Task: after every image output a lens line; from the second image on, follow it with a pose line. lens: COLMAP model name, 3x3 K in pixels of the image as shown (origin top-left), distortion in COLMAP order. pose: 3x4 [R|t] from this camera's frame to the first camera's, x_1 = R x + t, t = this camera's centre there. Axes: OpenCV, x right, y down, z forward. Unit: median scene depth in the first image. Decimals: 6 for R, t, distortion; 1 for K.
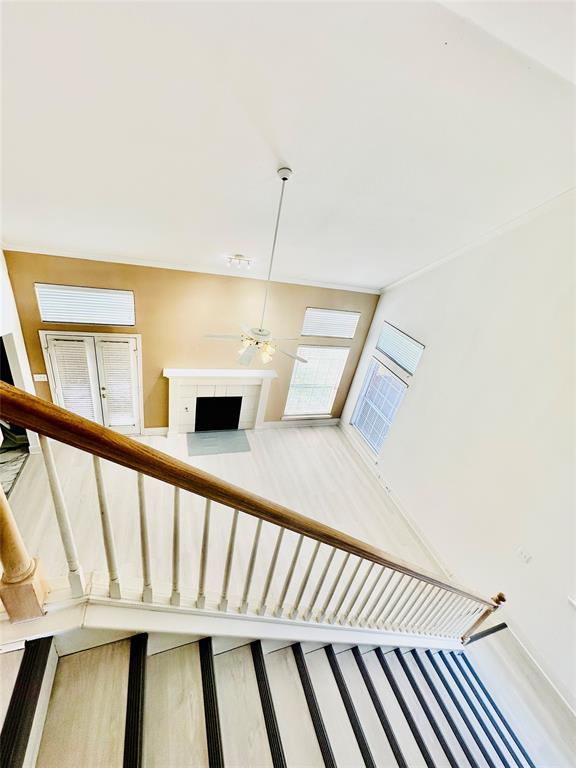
lens RADIAL K [[312.3, 0, 289.2], [0, 312.3, 379.7], [0, 0, 1]] dist [0.000159, 0.000072]
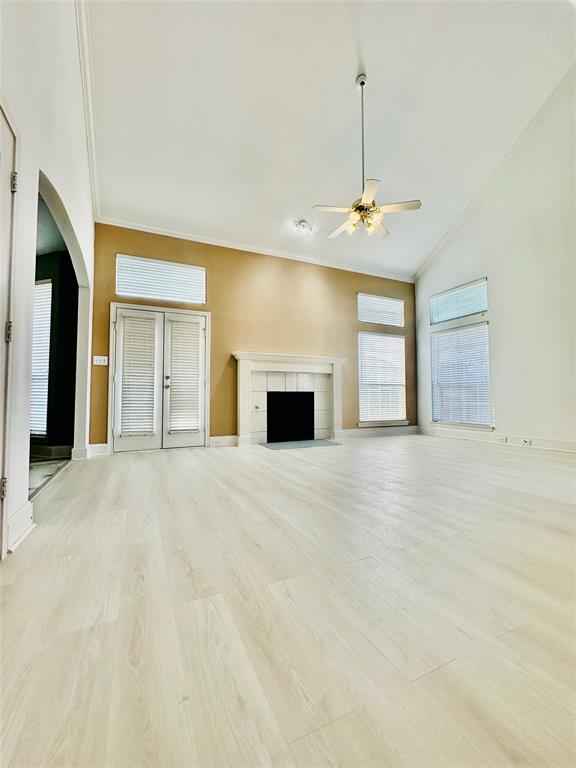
lens RADIAL K [[312.3, 0, 285.0], [0, 312.3, 382.6], [0, 0, 1]] dist [0.000159, 0.000072]
pose [[0.976897, -0.183668, 0.109264, -0.341471], [0.213710, 0.837970, -0.502129, 0.482861], [0.000665, 0.513880, 0.857862, 0.251805]]
